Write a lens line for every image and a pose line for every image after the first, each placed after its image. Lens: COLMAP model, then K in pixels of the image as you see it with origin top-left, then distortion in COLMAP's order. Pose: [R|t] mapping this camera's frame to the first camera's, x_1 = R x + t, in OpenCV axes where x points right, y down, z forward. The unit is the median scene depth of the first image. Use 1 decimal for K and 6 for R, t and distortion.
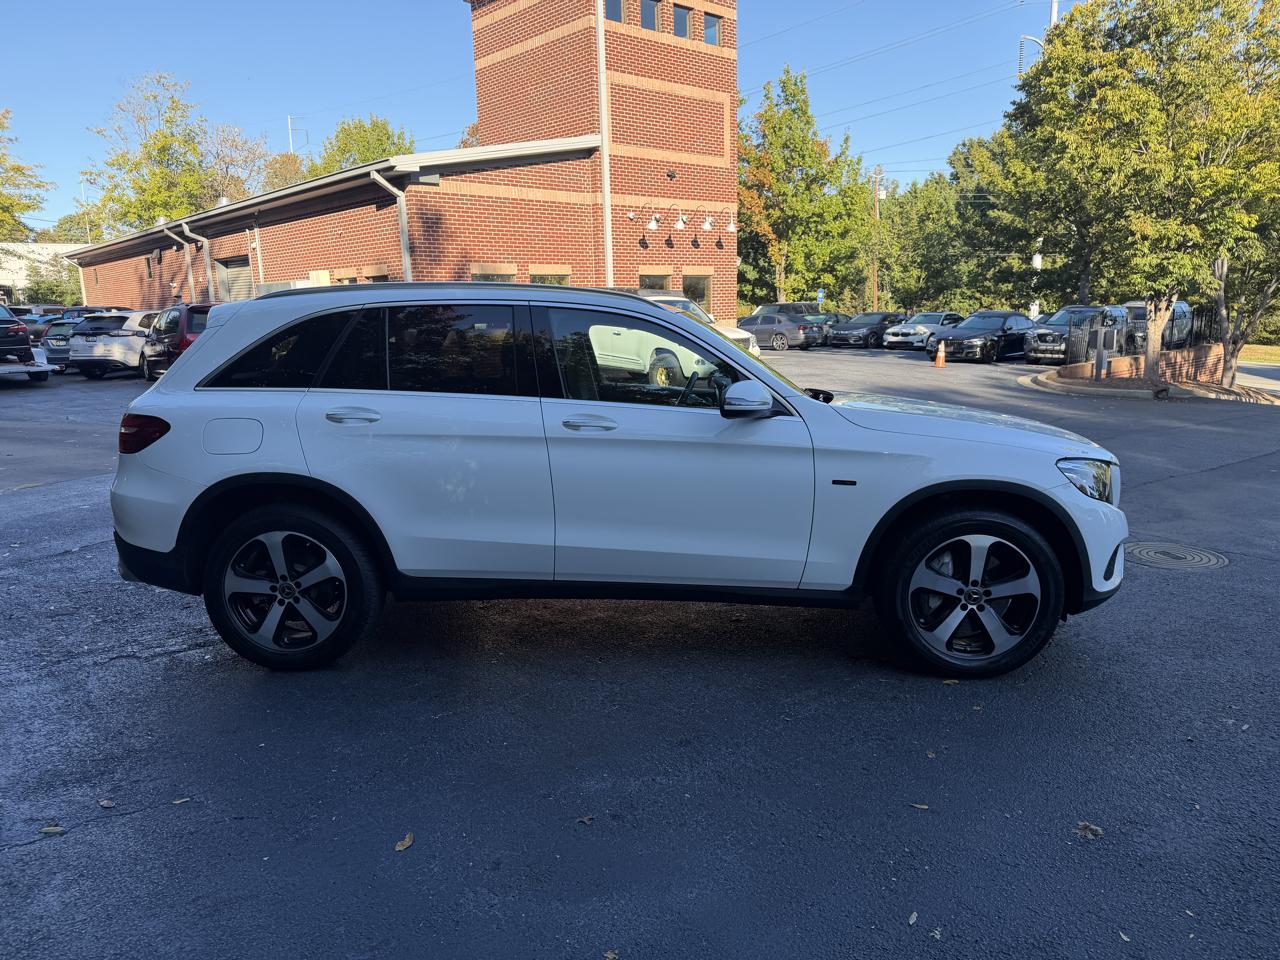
lens RADIAL K [[886.8, 0, 640.0], [0, 886.8, 480.0], [0, 0, 1]] dist [0.085092, -0.130573]
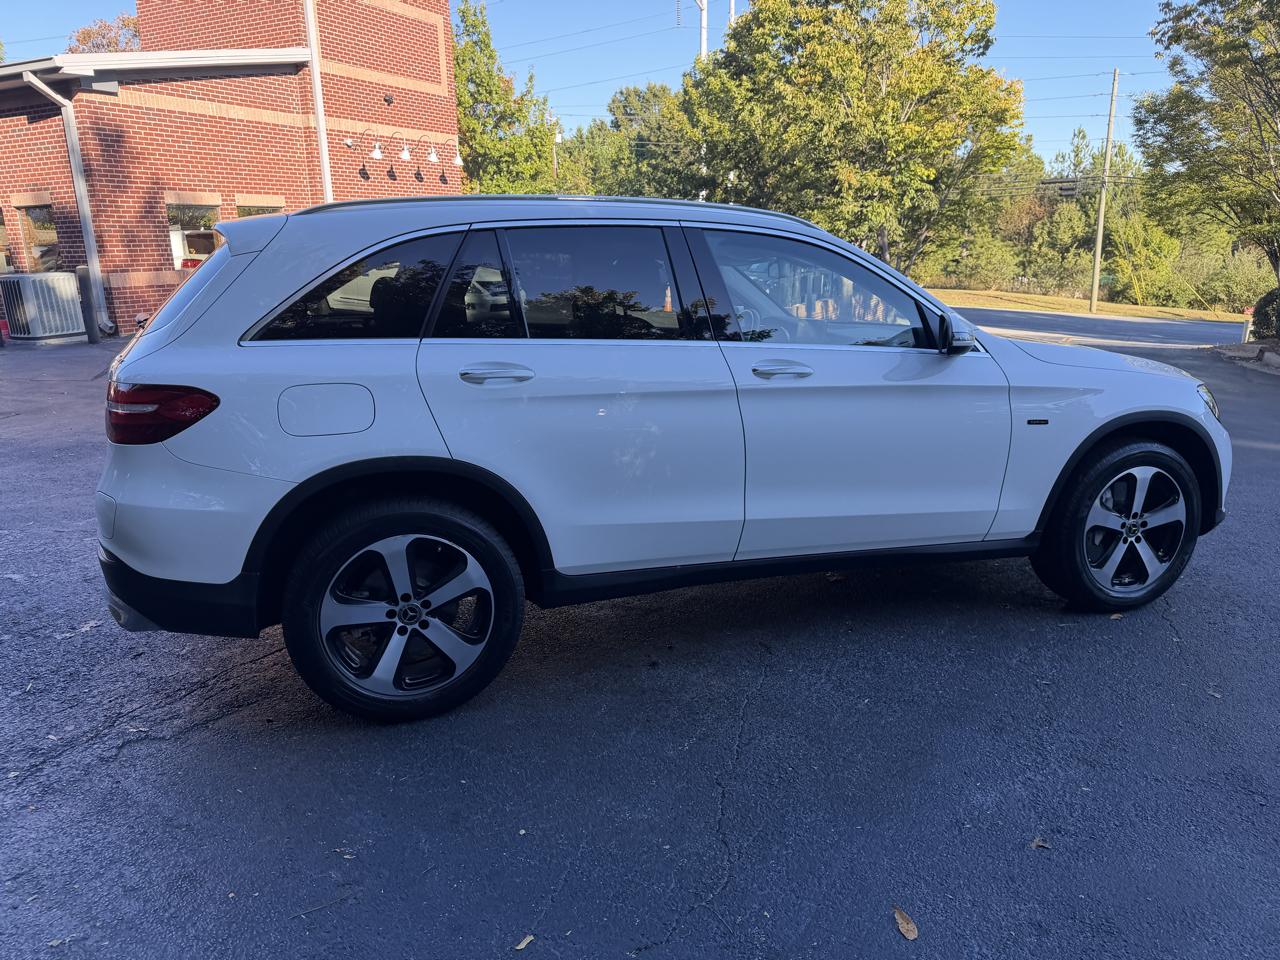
lens RADIAL K [[901.0, 0, 637.3], [0, 901.0, 470.8], [0, 0, 1]] dist [0.022323, -0.033782]
pose [[0.934975, -0.078360, 0.345950, -0.084909], [0.061827, 0.996366, 0.058590, -0.004738], [-0.349284, -0.033391, 0.936422, 0.044388]]
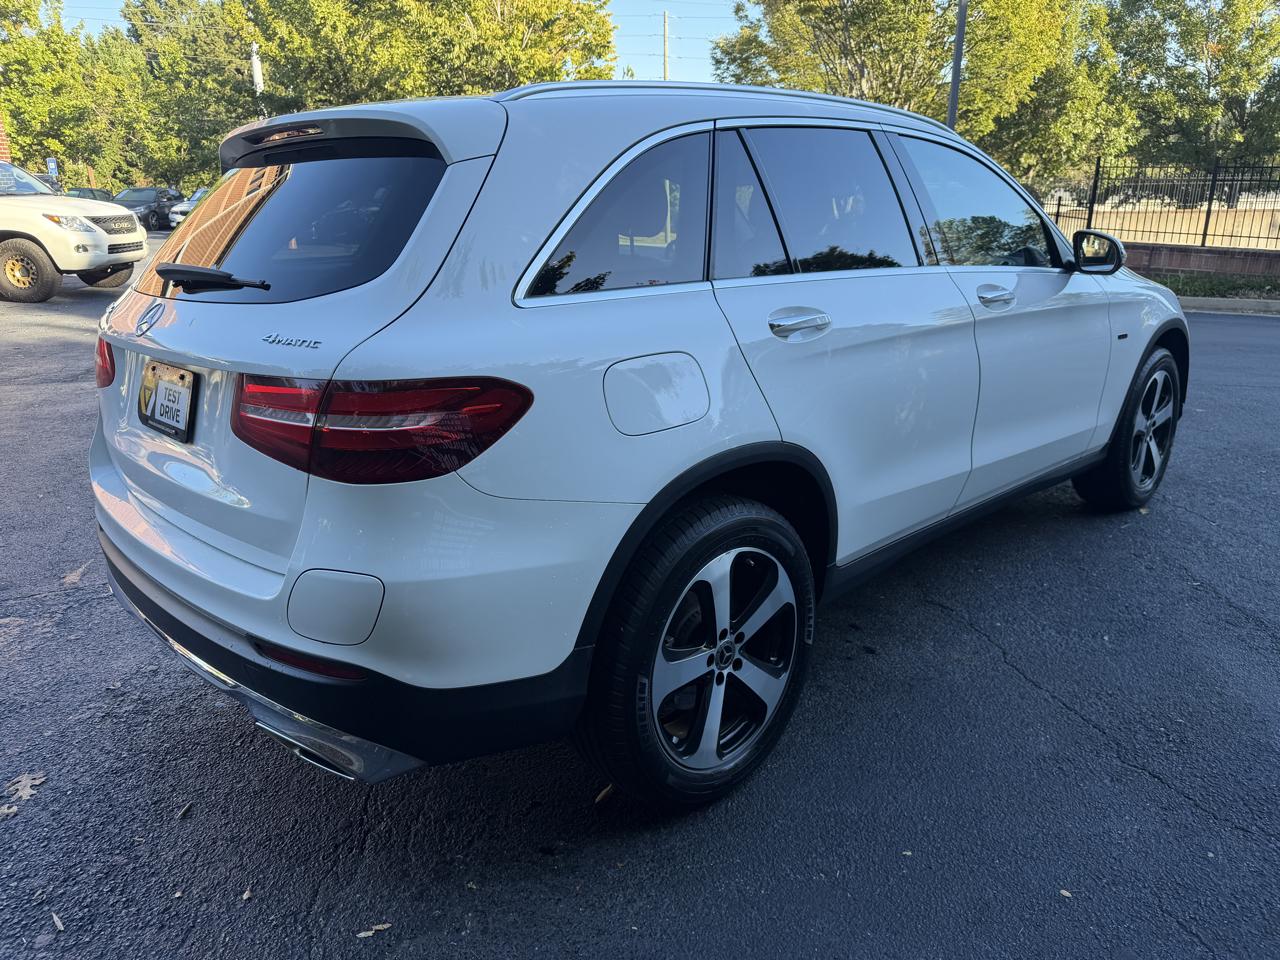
lens RADIAL K [[901.0, 0, 637.3], [0, 901.0, 470.8], [0, 0, 1]] dist [0.022323, -0.033782]
pose [[0.680172, -0.216484, 0.700358, -0.144275], [0.135222, 0.976056, 0.170379, -0.016013], [-0.720473, -0.021183, 0.693160, 0.119874]]
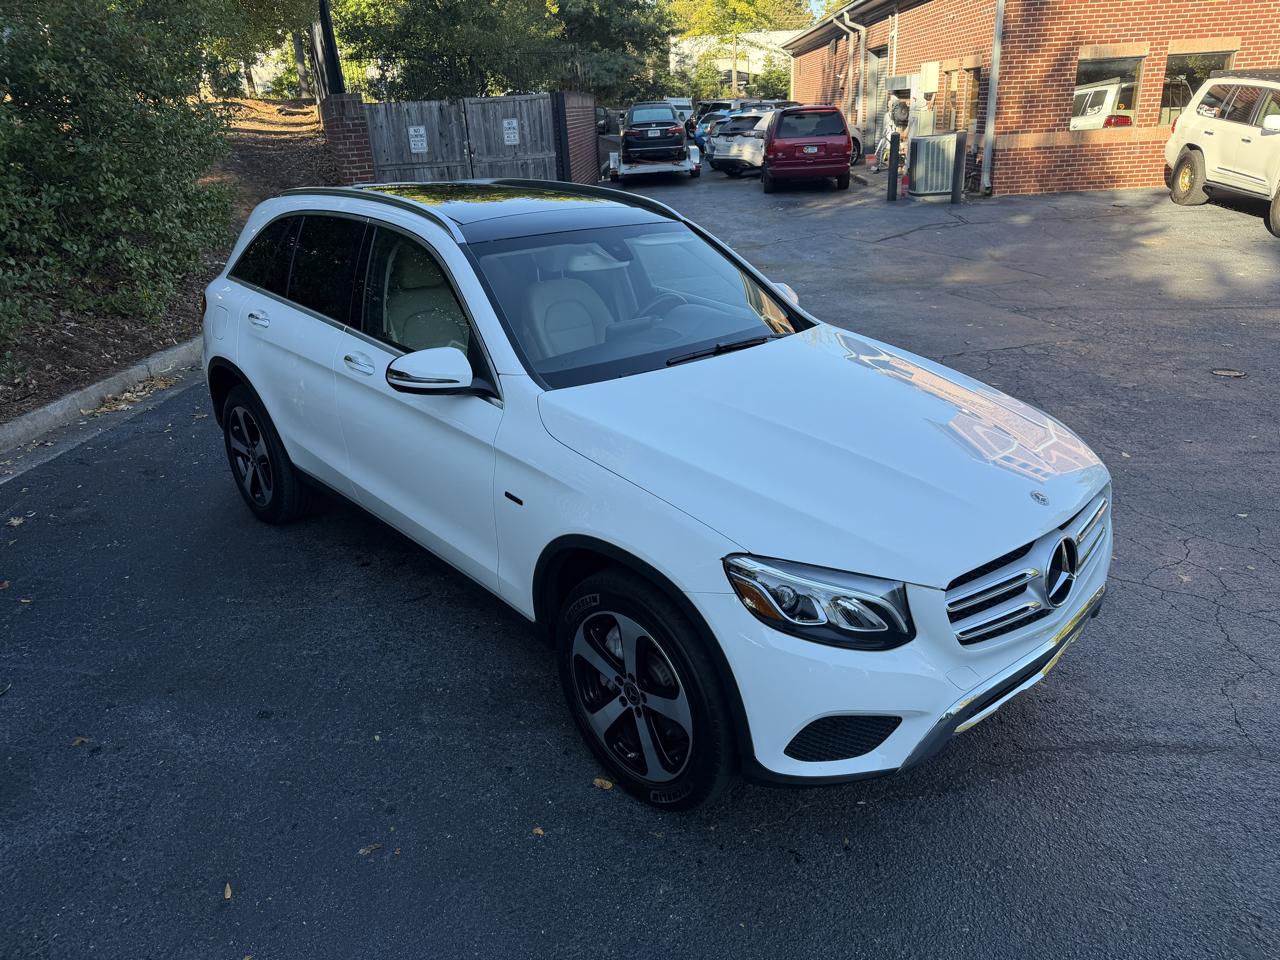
lens RADIAL K [[901.0, 0, 637.3], [0, 901.0, 470.8], [0, 0, 1]] dist [0.022323, -0.033782]
pose [[0.718605, 0.244754, -0.650924, 0.140504], [-0.097293, 0.962196, 0.254387, -0.039789], [0.688579, -0.119474, 0.715252, 0.088097]]
